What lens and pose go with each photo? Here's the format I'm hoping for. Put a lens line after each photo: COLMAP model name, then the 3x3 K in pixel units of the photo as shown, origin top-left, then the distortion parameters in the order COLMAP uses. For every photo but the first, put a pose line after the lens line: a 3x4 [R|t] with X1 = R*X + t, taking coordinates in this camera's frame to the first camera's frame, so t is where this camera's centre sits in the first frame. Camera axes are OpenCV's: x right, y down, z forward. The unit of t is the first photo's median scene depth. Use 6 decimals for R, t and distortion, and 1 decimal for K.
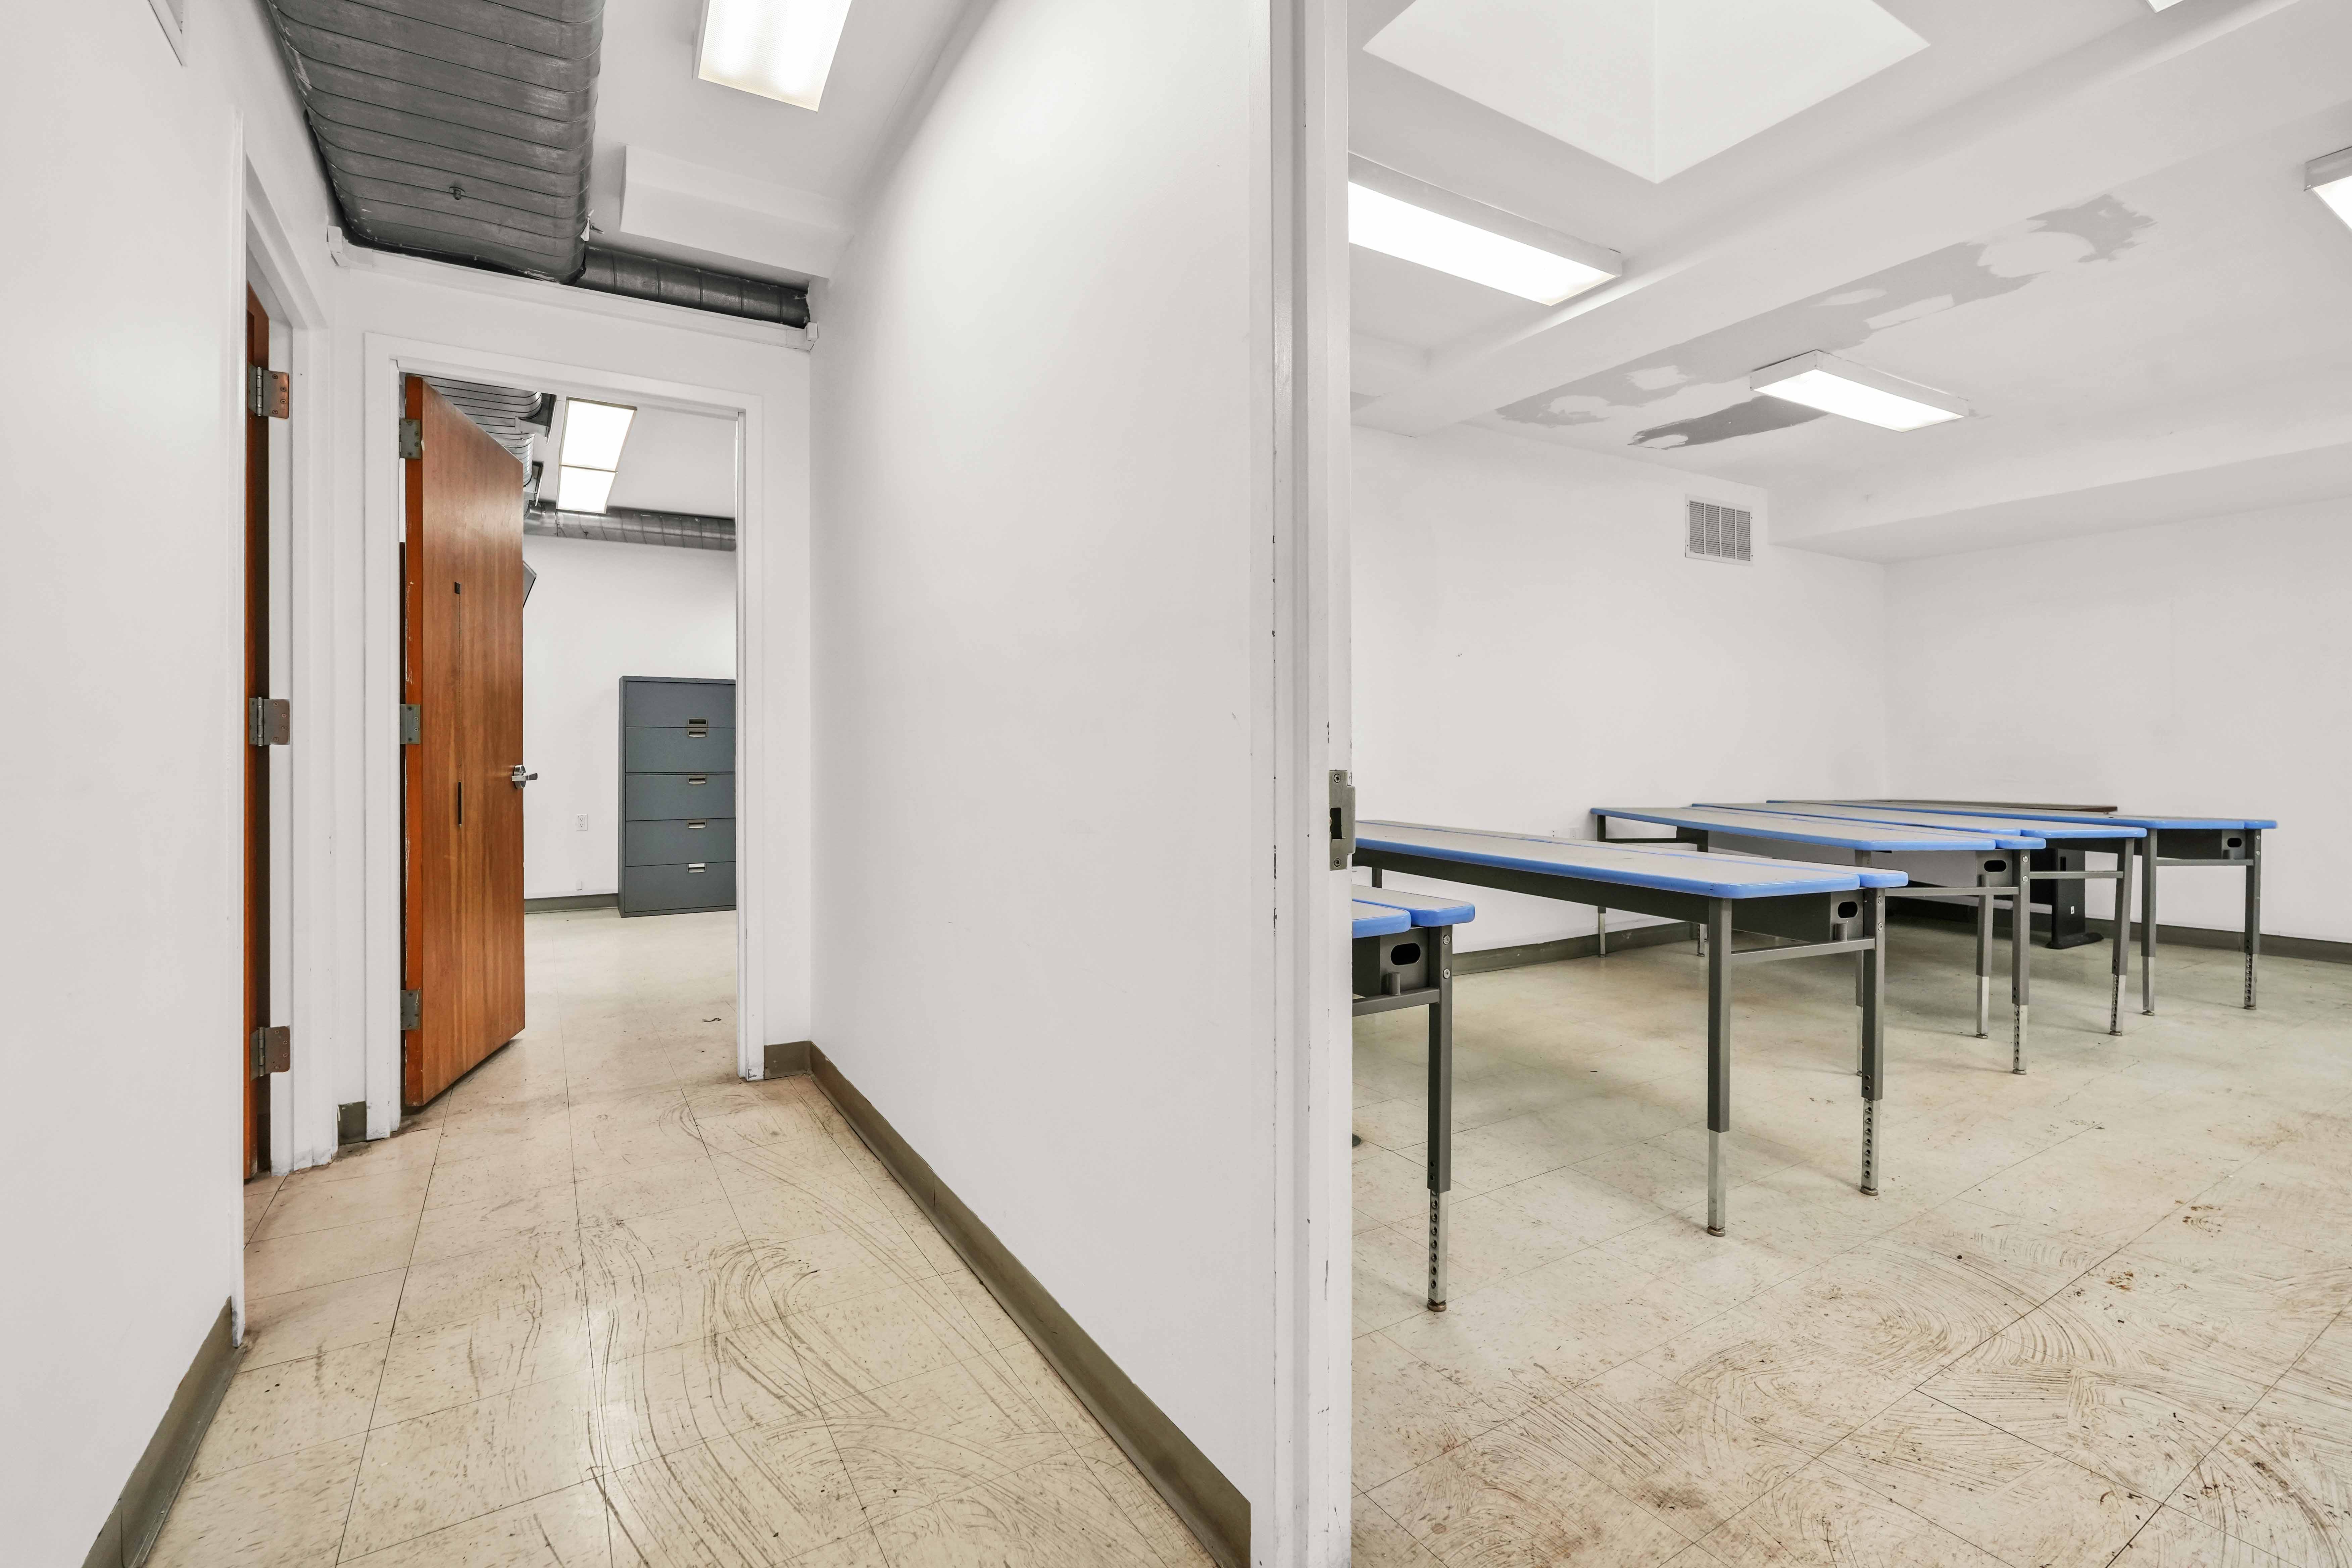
lens RADIAL K [[1042.5, 0, 1166.9], [0, 1042.5, 773.9], [0, 0, 1]] dist [-0.011859, 0.002329]
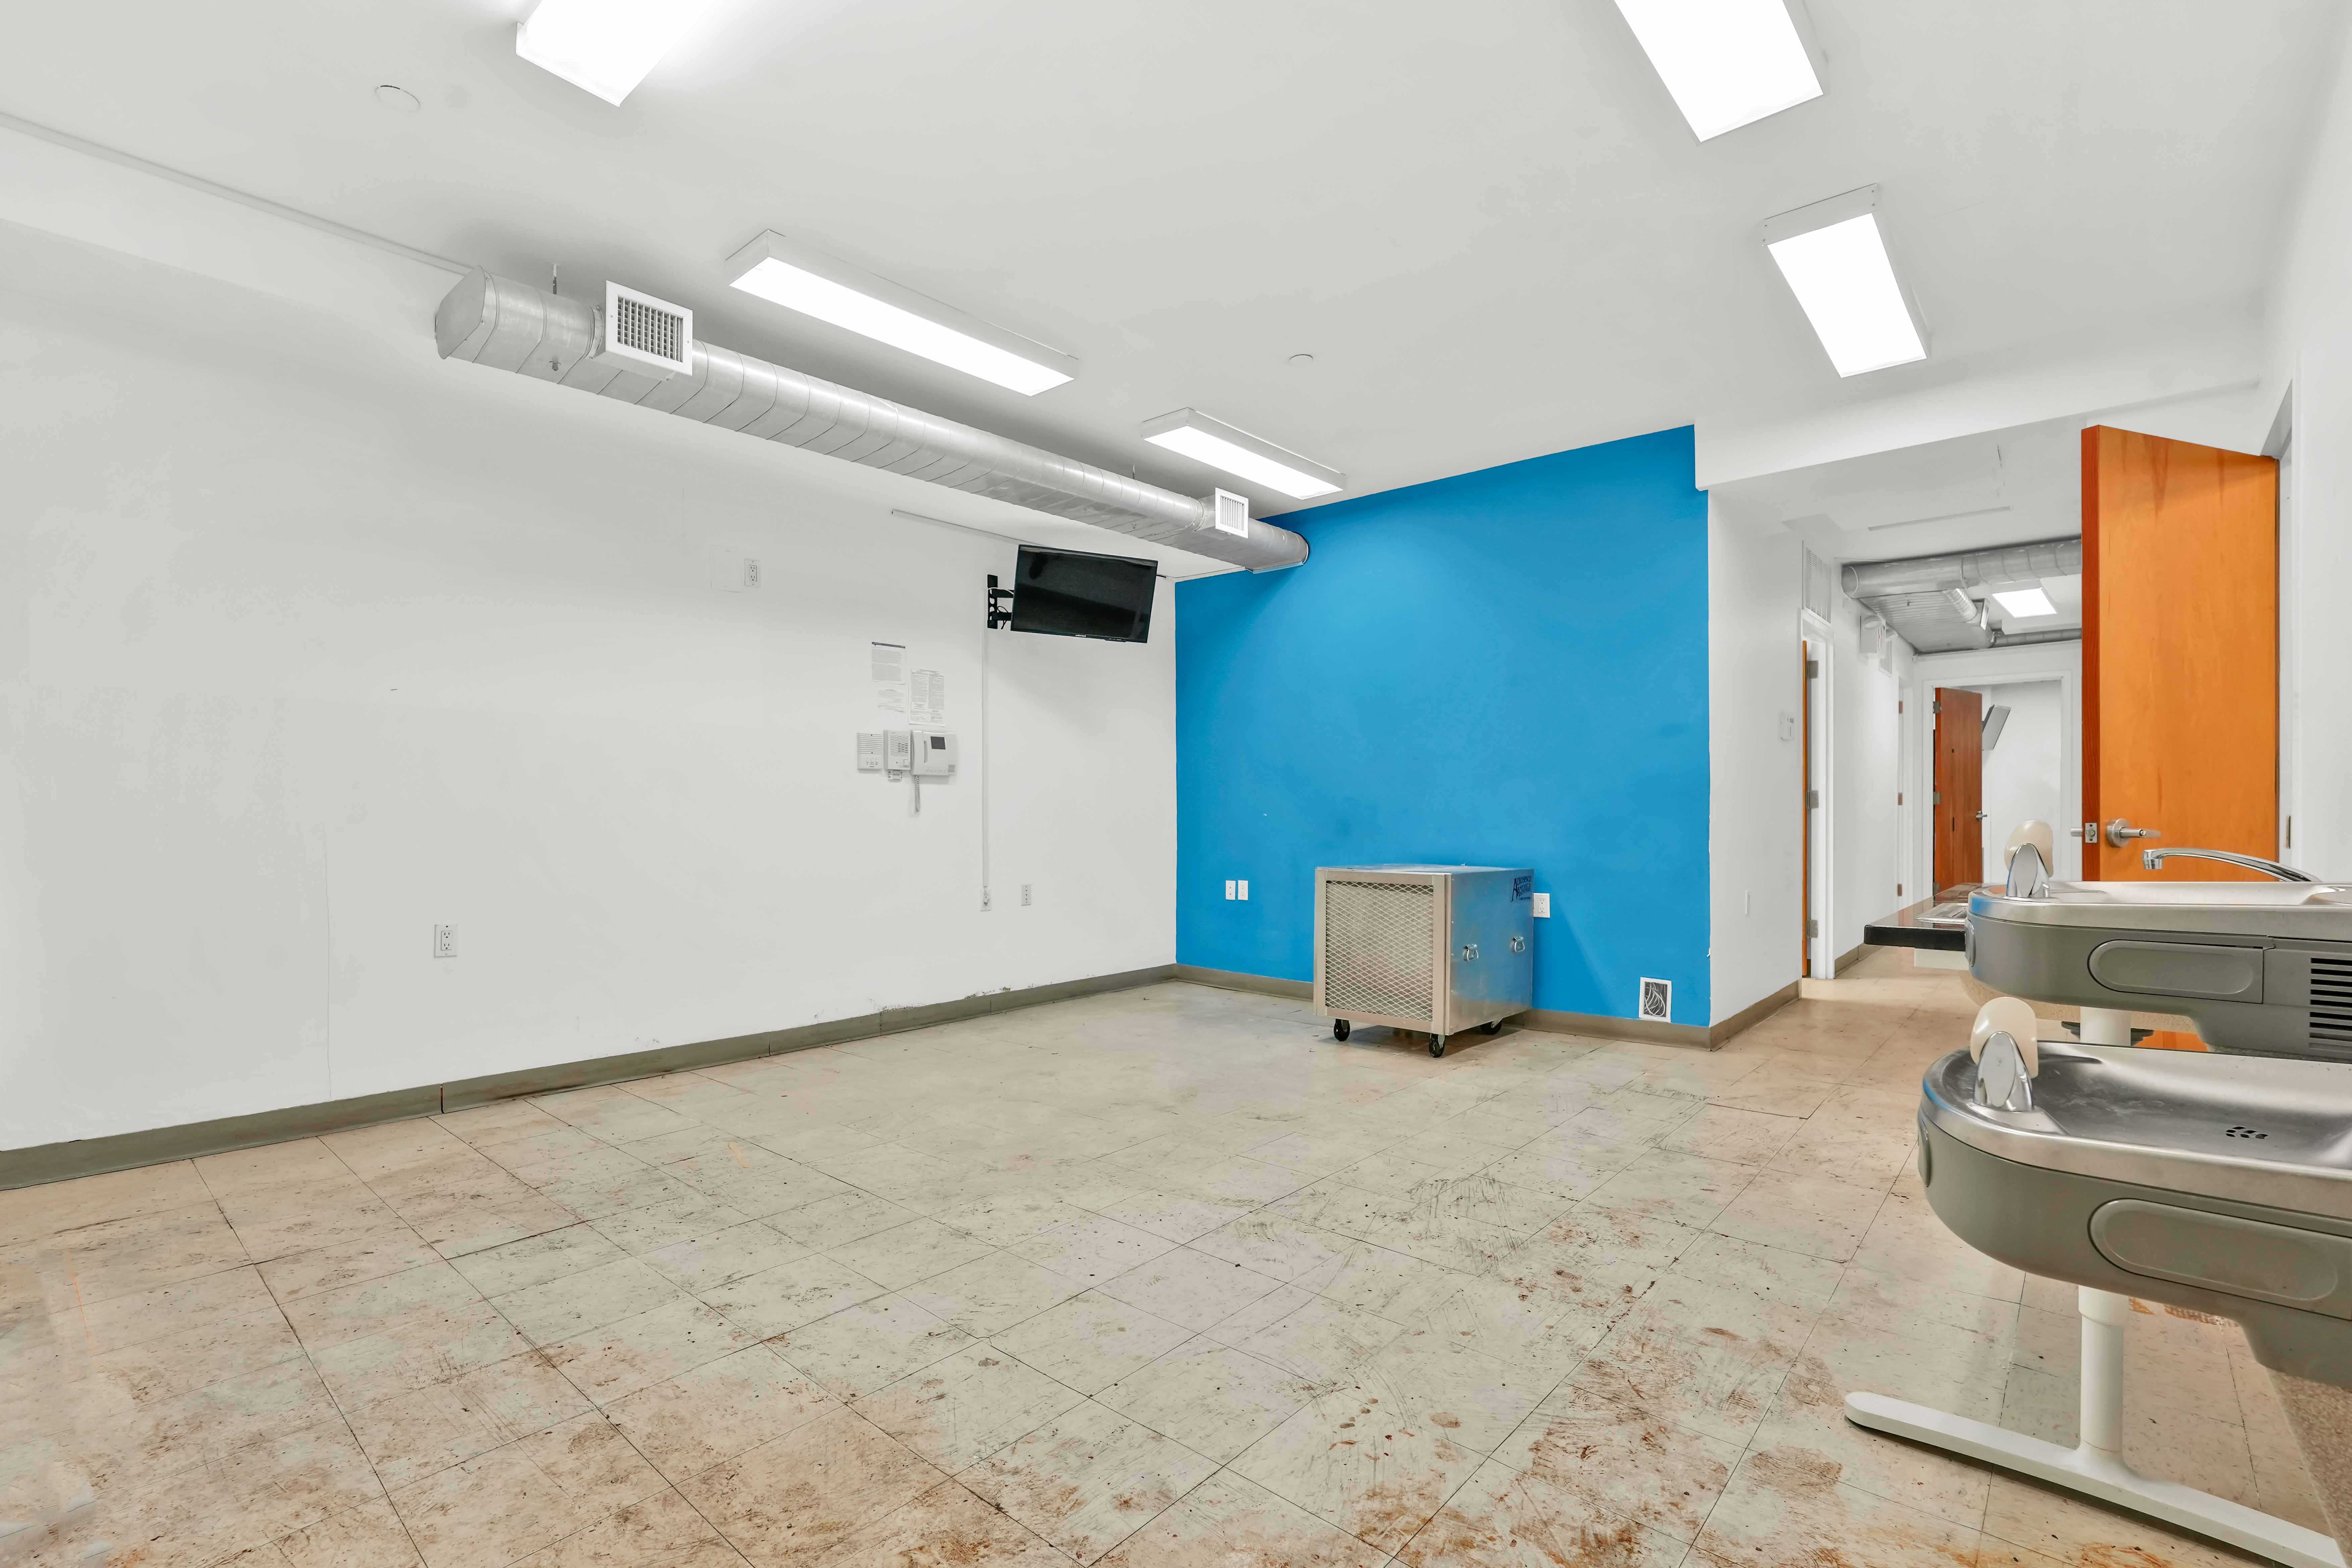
lens RADIAL K [[1042.5, 0, 1183.5], [0, 1042.5, 824.8], [0, 0, 1]] dist [-0.011859, 0.002329]
pose [[0.296421, 0.003702, -0.955050, 1.332021], [-0.004080, 0.999988, 0.002610, 0.027568], [0.955049, 0.003123, 0.296432, -1.763620]]
